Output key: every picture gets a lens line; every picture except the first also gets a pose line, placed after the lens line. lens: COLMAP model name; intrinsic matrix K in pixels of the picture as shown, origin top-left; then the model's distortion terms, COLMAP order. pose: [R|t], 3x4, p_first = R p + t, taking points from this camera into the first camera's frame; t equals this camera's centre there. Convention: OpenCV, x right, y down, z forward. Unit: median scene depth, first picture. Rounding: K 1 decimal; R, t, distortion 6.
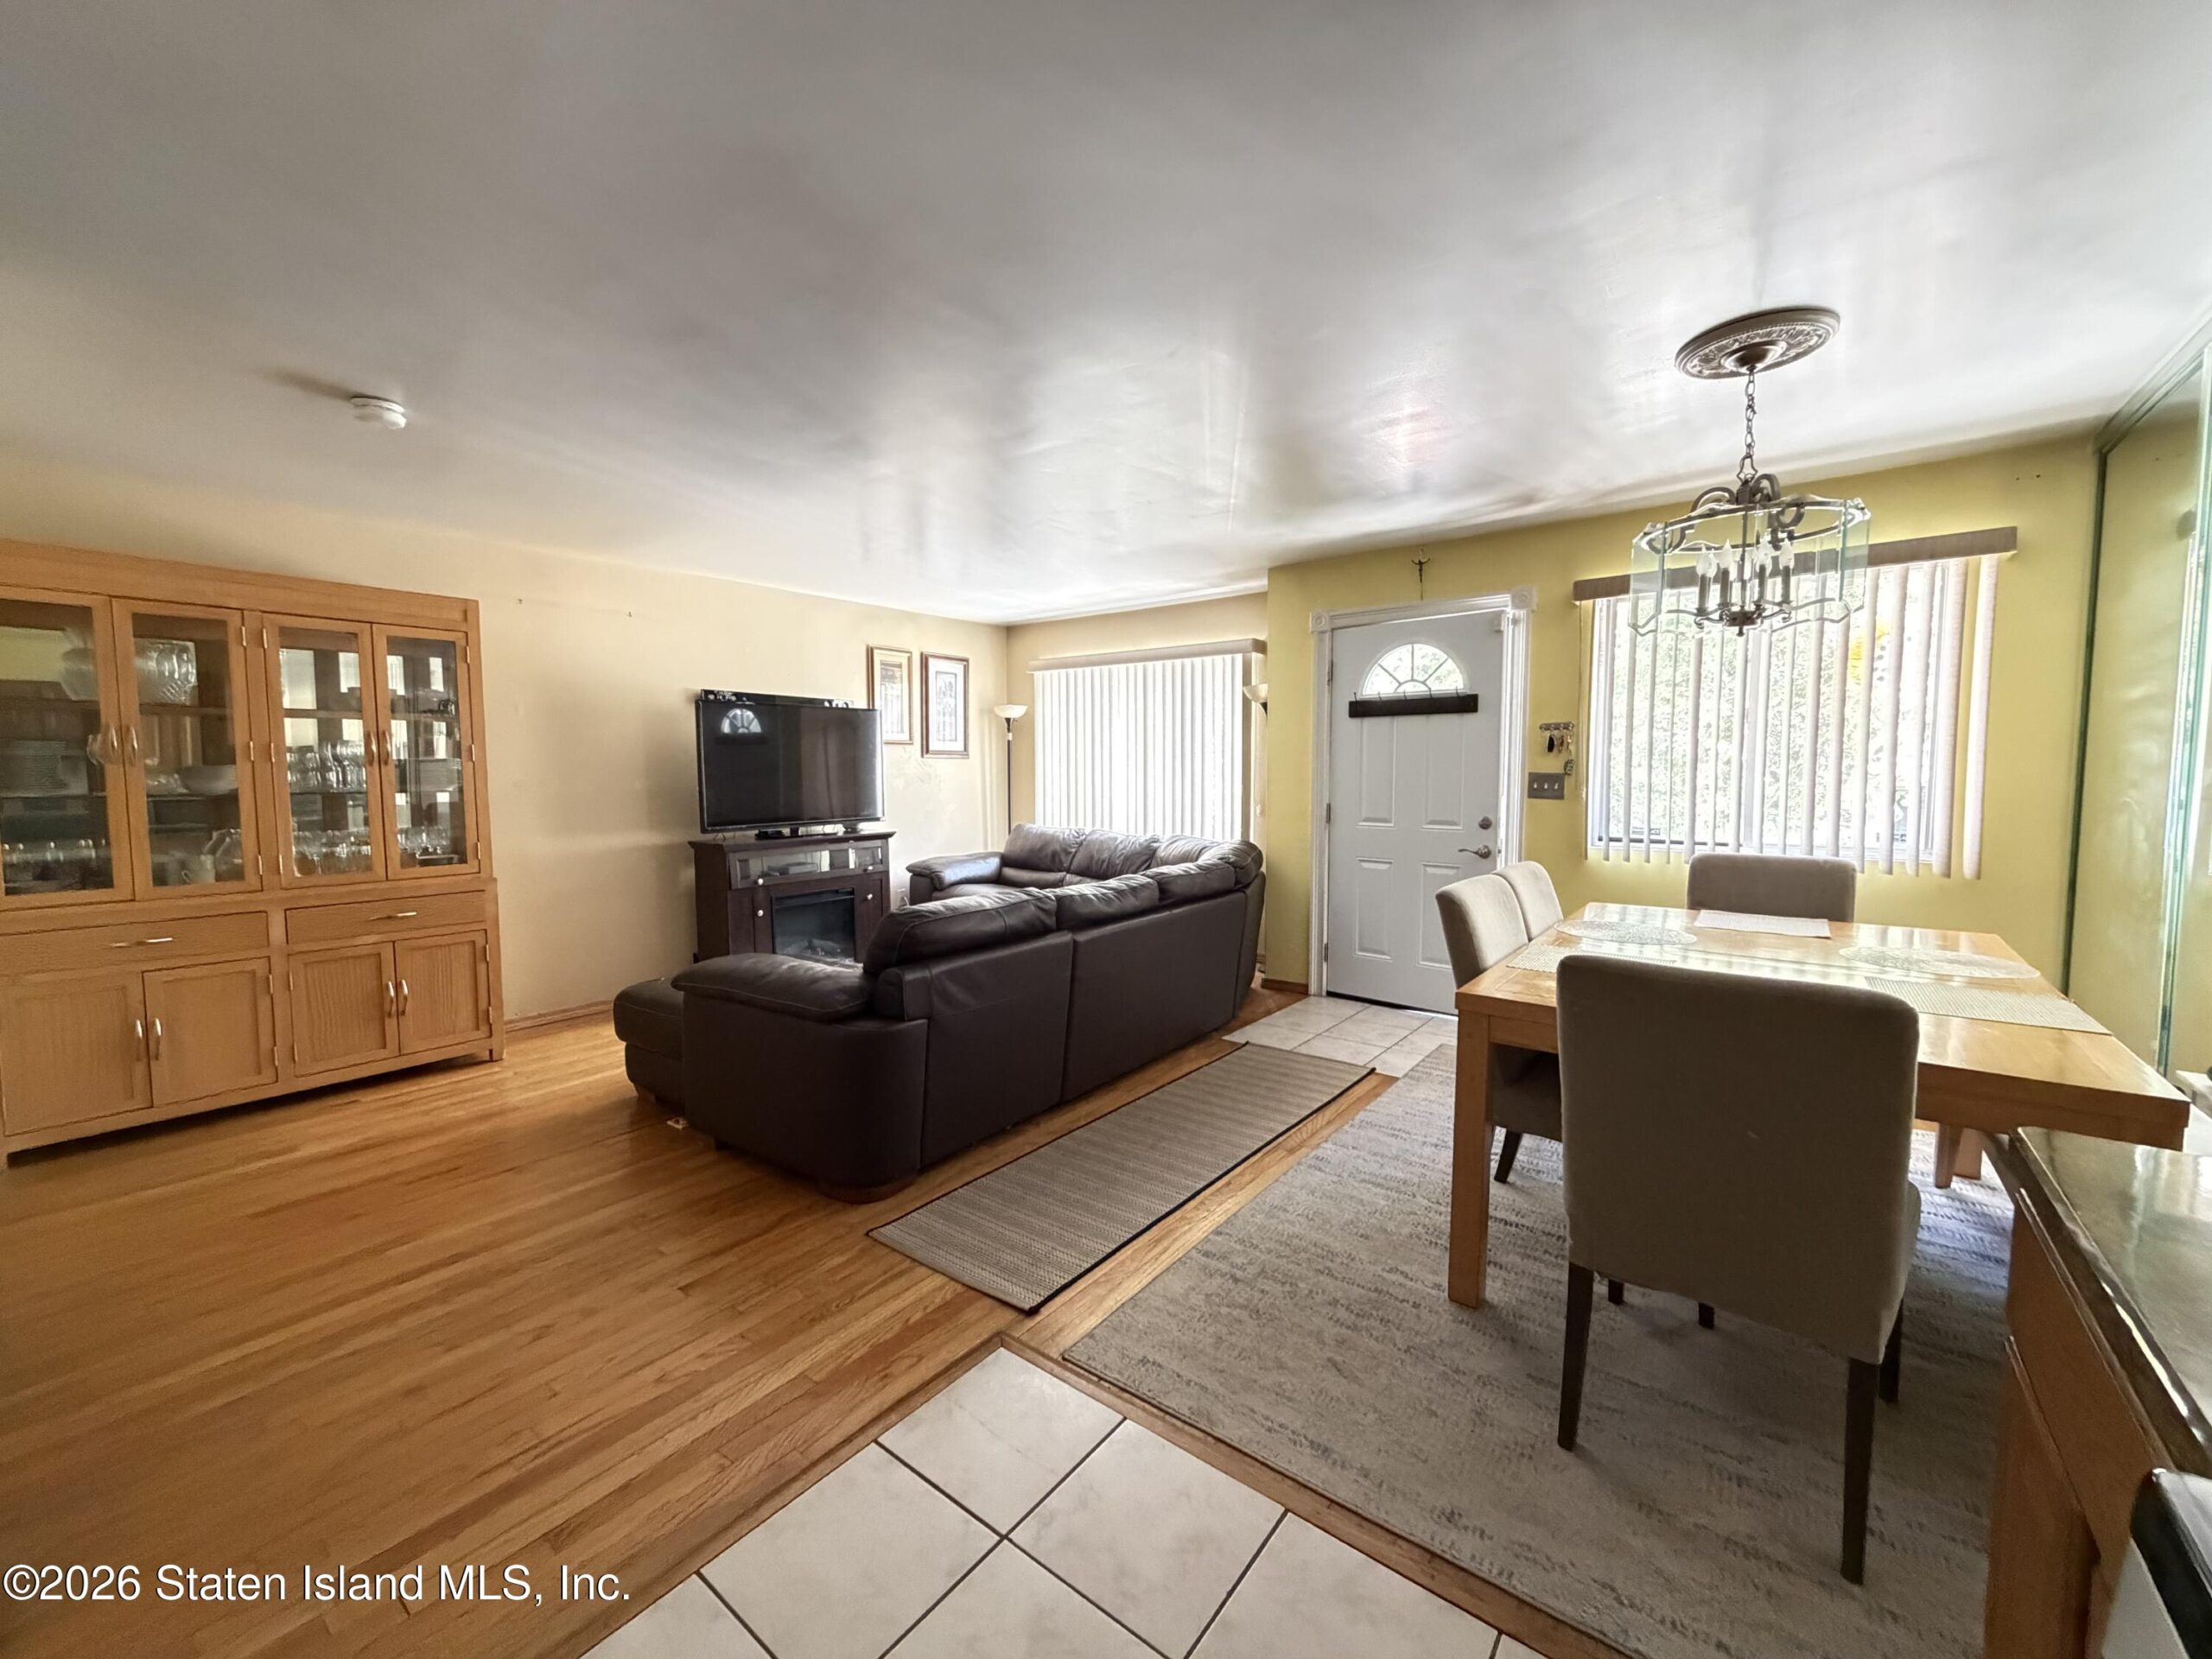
lens RADIAL K [[882.6, 0, 1098.5], [0, 882.6, 831.6], [0, 0, 1]] dist [0.000109, 0.000029]
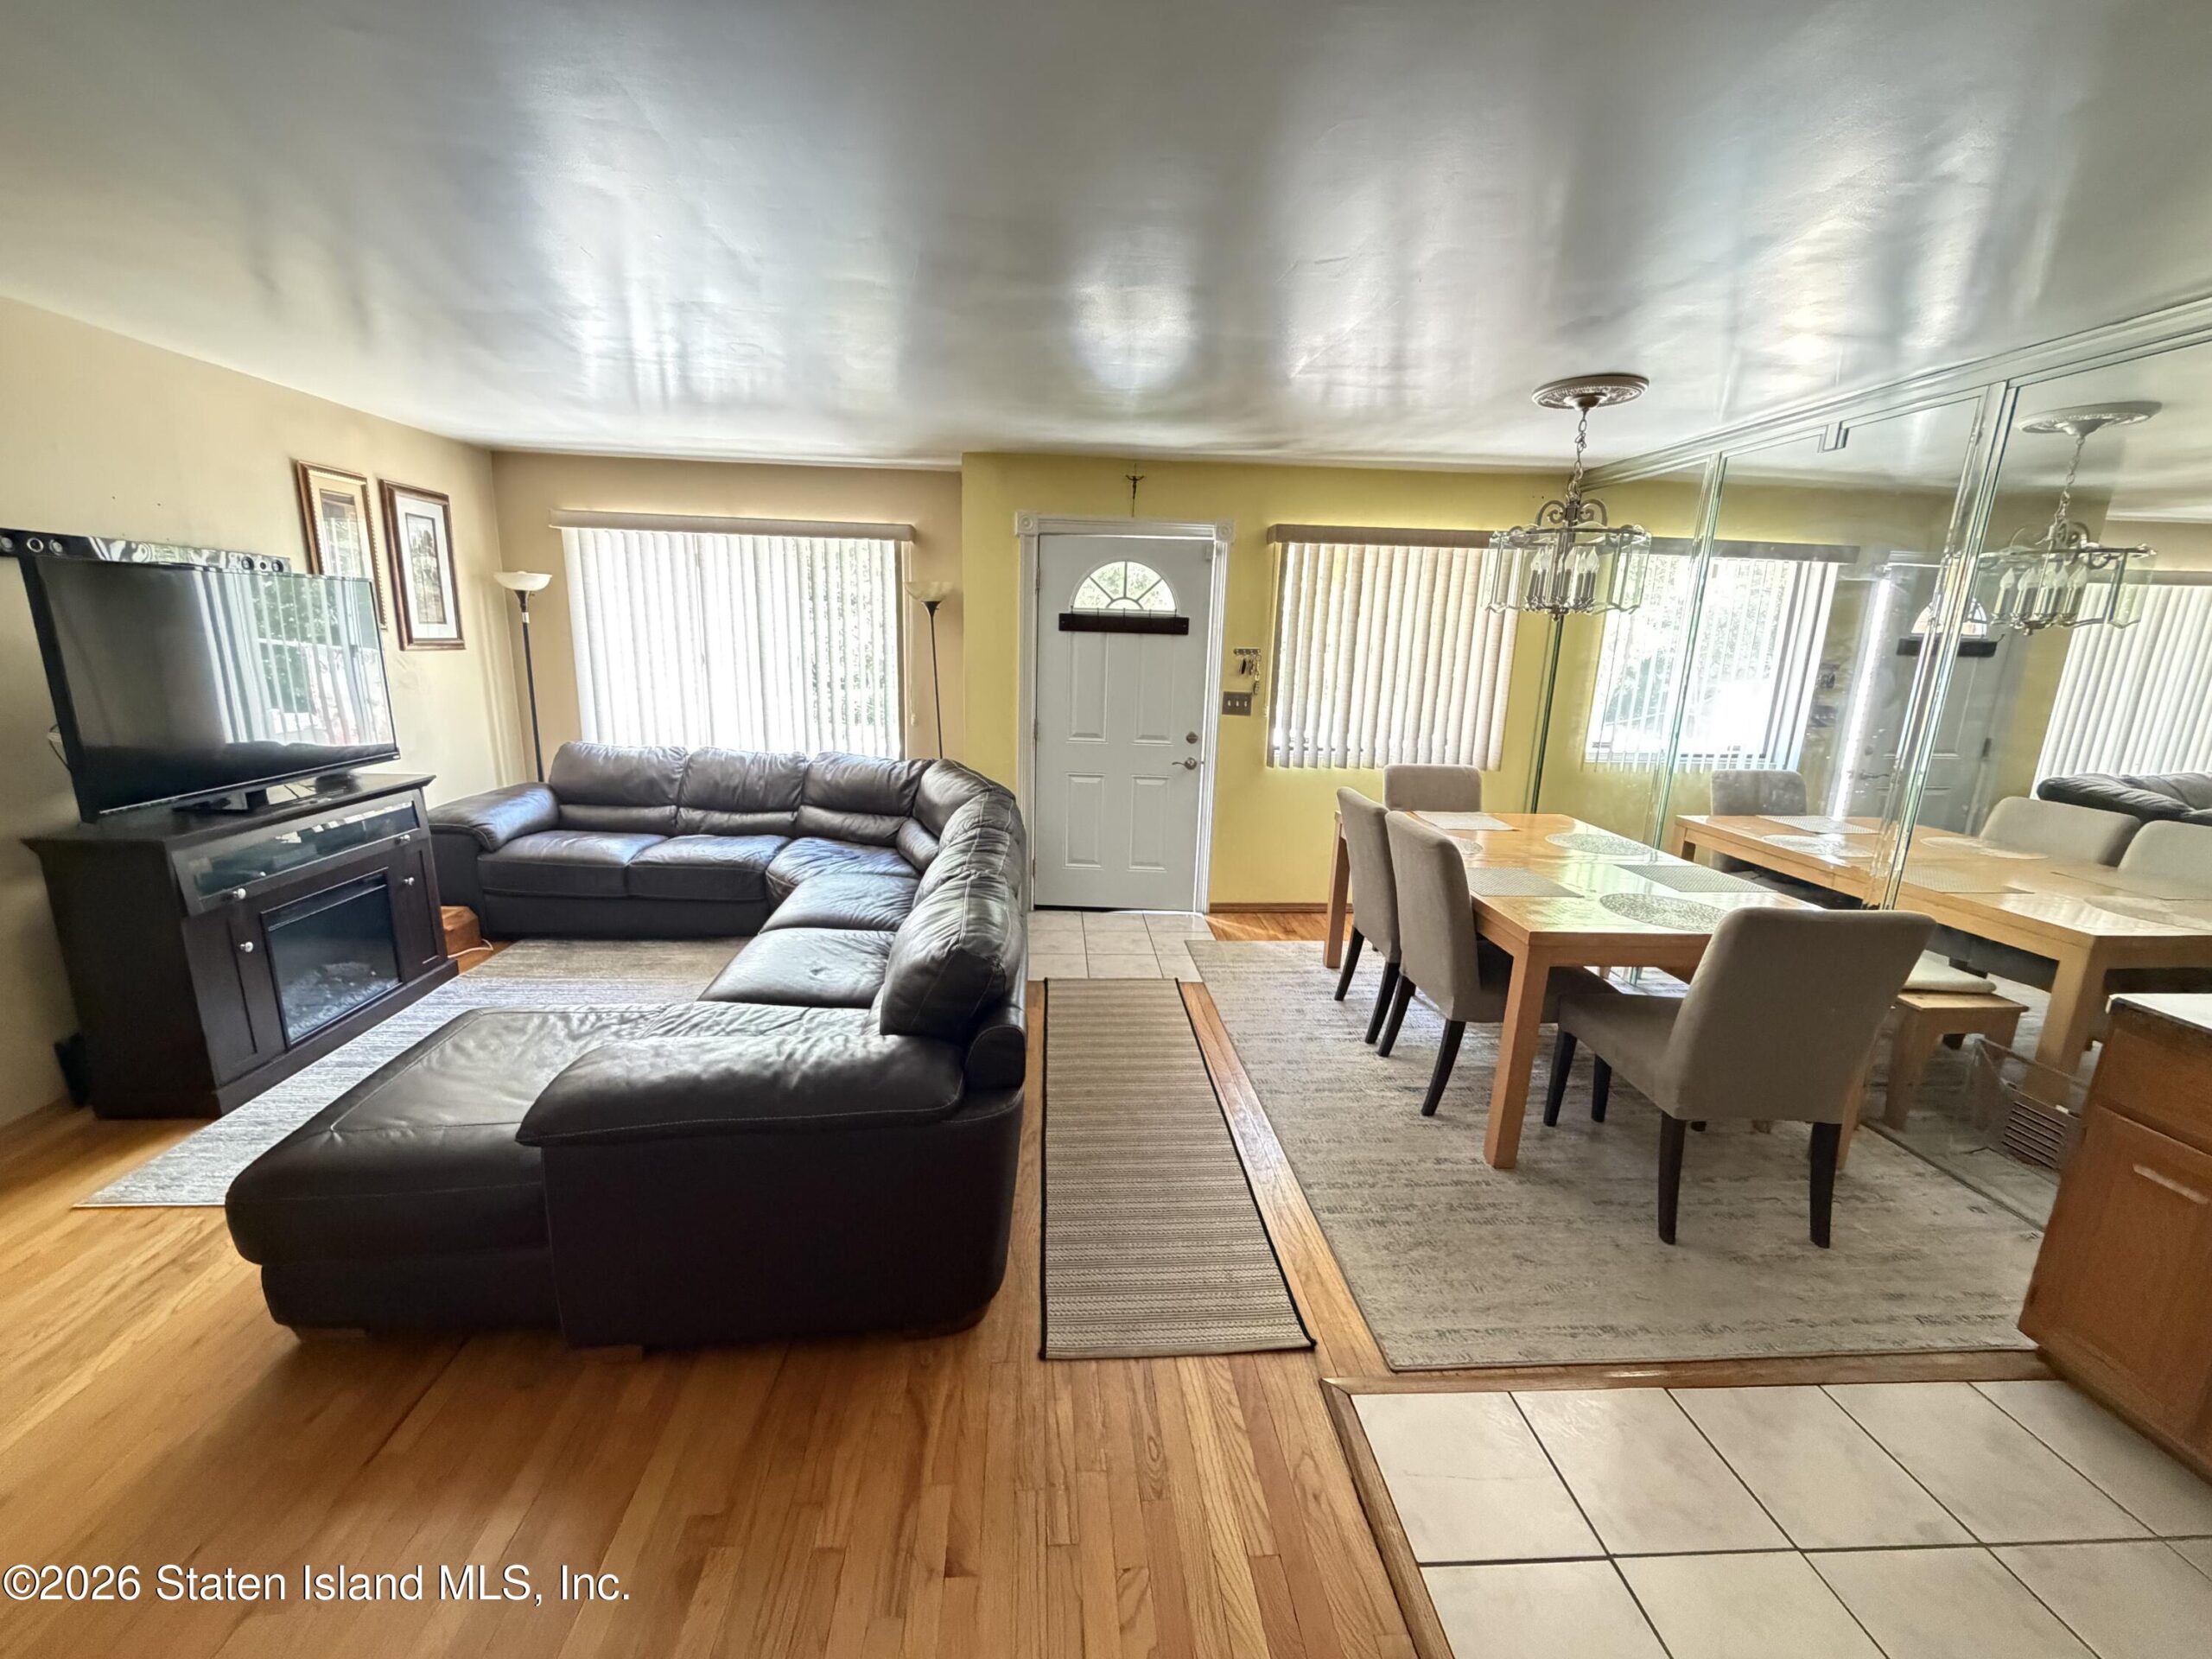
lens RADIAL K [[882.6, 0, 1098.5], [0, 882.6, 831.6], [0, 0, 1]] dist [0.000109, 0.000029]
pose [[0.745757, -0.121338, 0.655076, -0.400047], [0.015519, 0.986171, 0.165000, -0.079930], [-0.666038, -0.112884, 0.737327, 0.257105]]
